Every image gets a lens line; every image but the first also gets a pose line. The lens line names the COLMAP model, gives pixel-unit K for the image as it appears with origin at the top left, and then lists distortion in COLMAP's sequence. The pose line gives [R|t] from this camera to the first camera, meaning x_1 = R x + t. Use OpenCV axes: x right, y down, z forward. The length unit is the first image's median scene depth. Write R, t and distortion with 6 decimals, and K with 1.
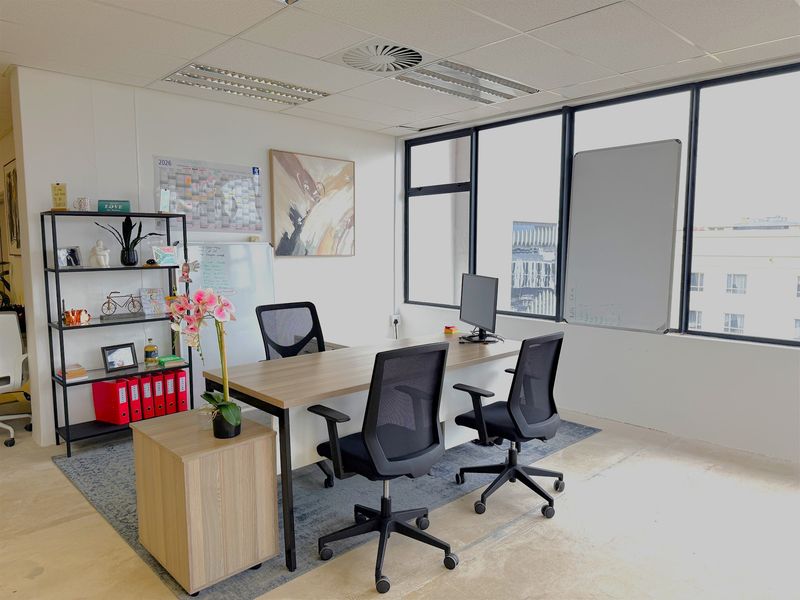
lens RADIAL K [[558.6, 0, 401.9], [0, 558.6, 300.6], [0, 0, 1]] dist [0.007183, -0.015042]
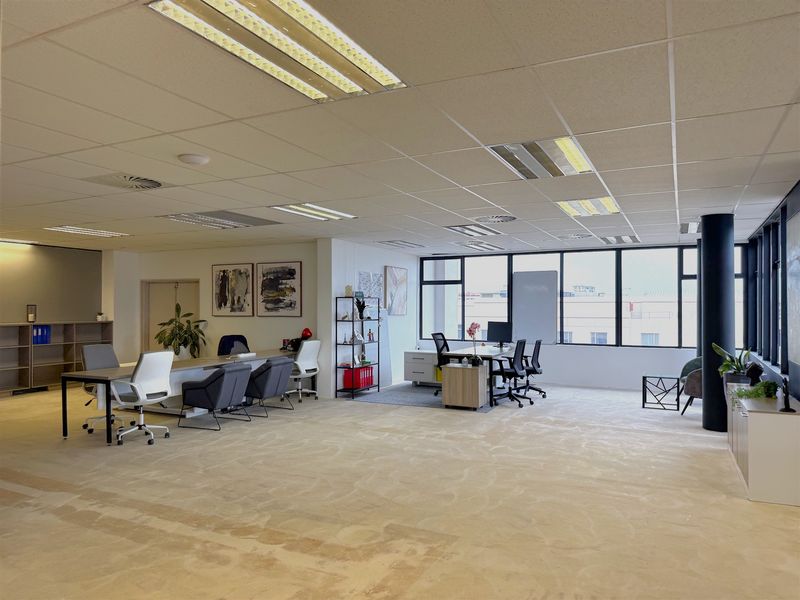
lens RADIAL K [[558.6, 0, 393.6], [0, 558.6, 303.6], [0, 0, 1]] dist [0.007183, -0.015042]
pose [[0.939661, 0.005279, 0.342065, -0.929678], [0.029701, 0.994847, -0.096943, 0.081270], [-0.340814, 0.101253, 0.934662, -0.980227]]
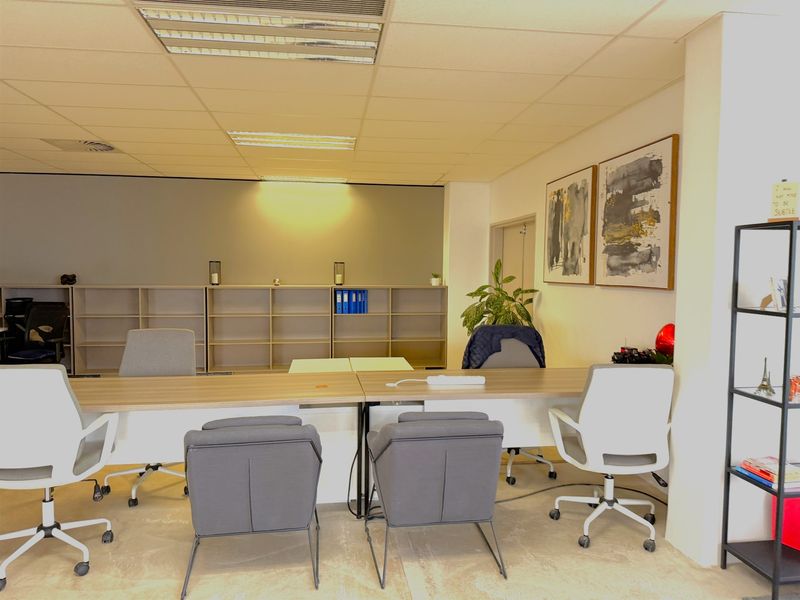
lens RADIAL K [[558.6, 0, 393.5], [0, 558.6, 300.6], [0, 0, 1]] dist [0.007183, -0.015042]
pose [[0.800092, 0.042521, -0.598368, -0.433070], [-0.066513, 0.997622, -0.018044, -0.020655], [0.596178, 0.054236, 0.801018, 0.163899]]
